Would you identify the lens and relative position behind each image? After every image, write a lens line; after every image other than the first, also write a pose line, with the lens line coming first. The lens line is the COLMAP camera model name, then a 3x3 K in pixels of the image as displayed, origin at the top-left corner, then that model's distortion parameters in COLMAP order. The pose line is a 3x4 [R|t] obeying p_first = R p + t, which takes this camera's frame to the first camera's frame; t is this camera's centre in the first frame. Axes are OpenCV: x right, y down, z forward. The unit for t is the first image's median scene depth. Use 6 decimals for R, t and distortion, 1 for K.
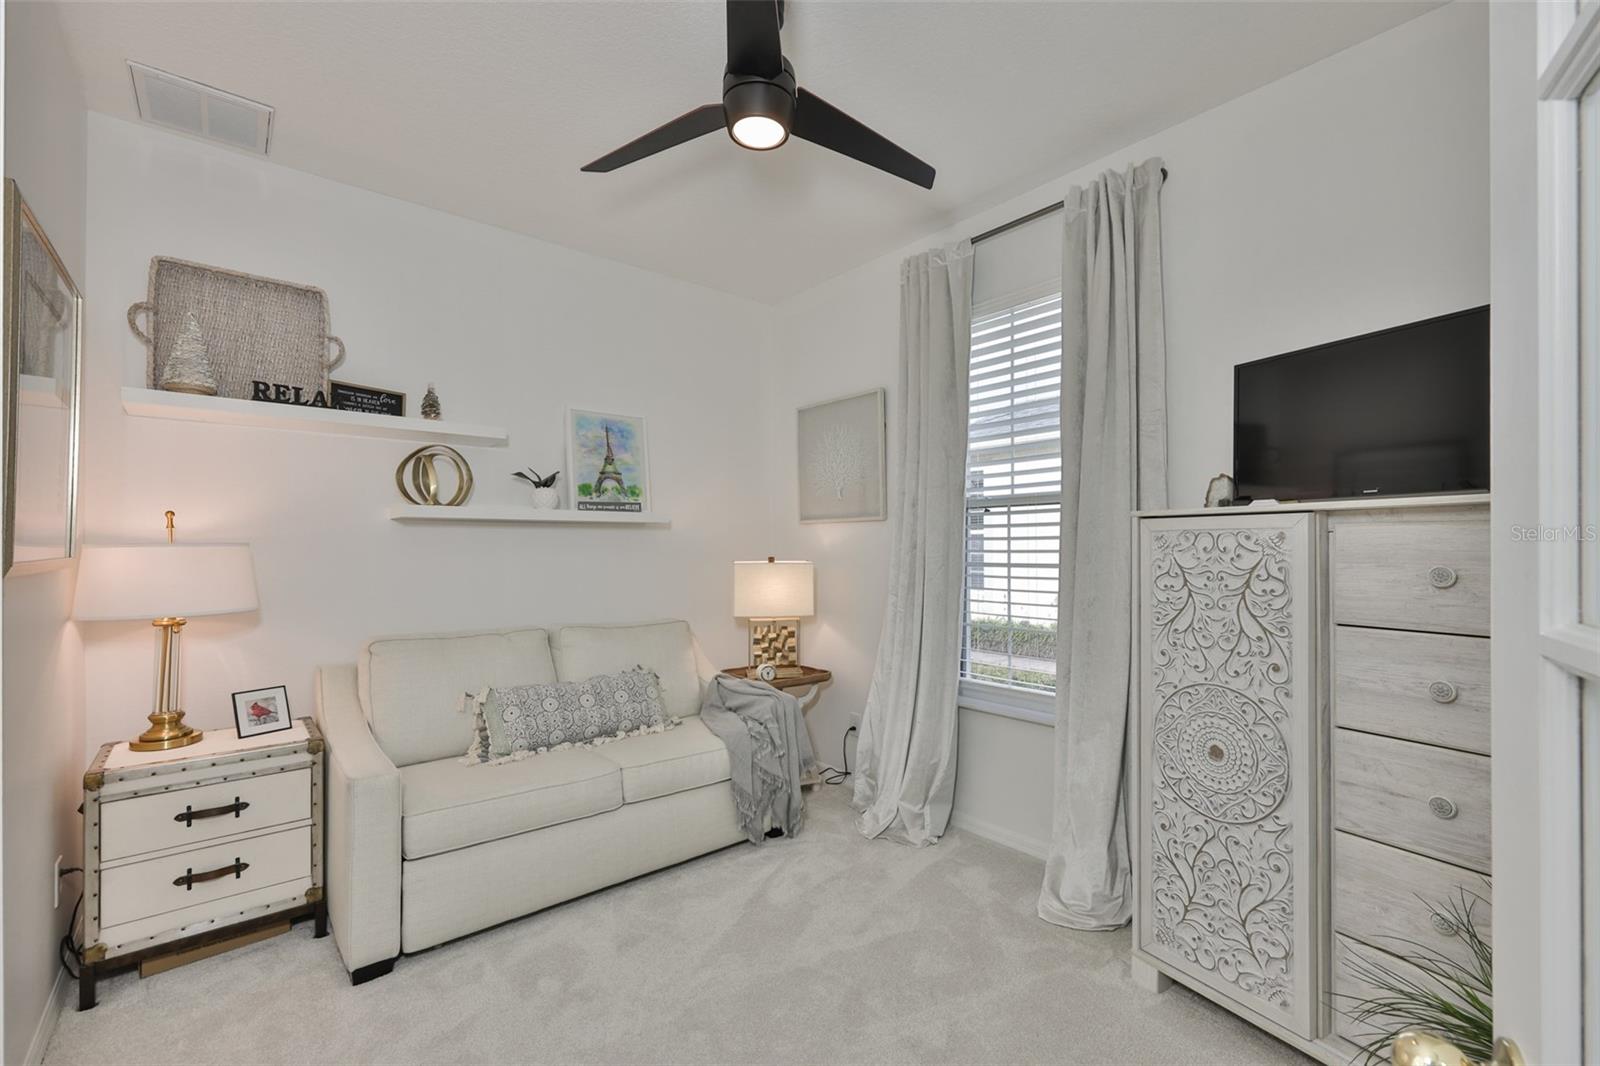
lens RADIAL K [[701.0, 0, 814.7], [0, 701.0, 544.6], [0, 0, 1]] dist [0.000800, 0.000926]
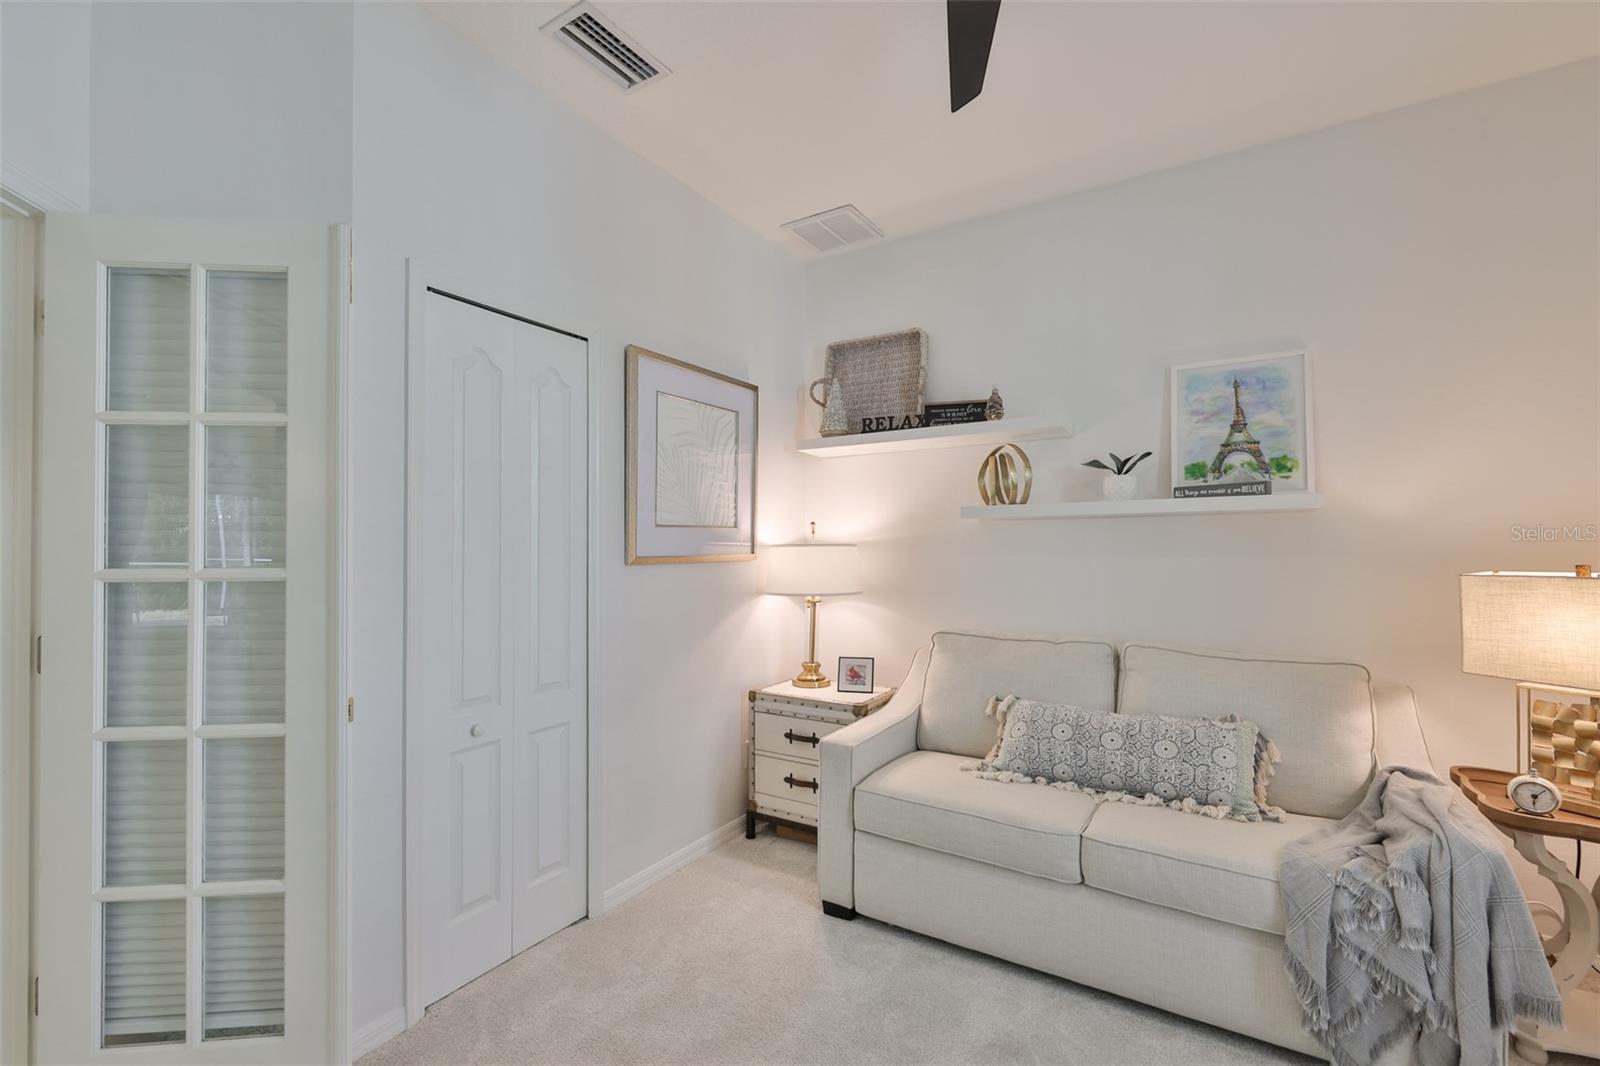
lens RADIAL K [[701.0, 0, 804.5], [0, 701.0, 541.3], [0, 0, 1]] dist [0.000800, 0.000926]
pose [[0.272912, -0.010497, -0.961982, 0.344242], [0.005901, 0.999940, -0.009237, 0.003629], [0.962021, -0.003156, 0.272958, 0.453150]]
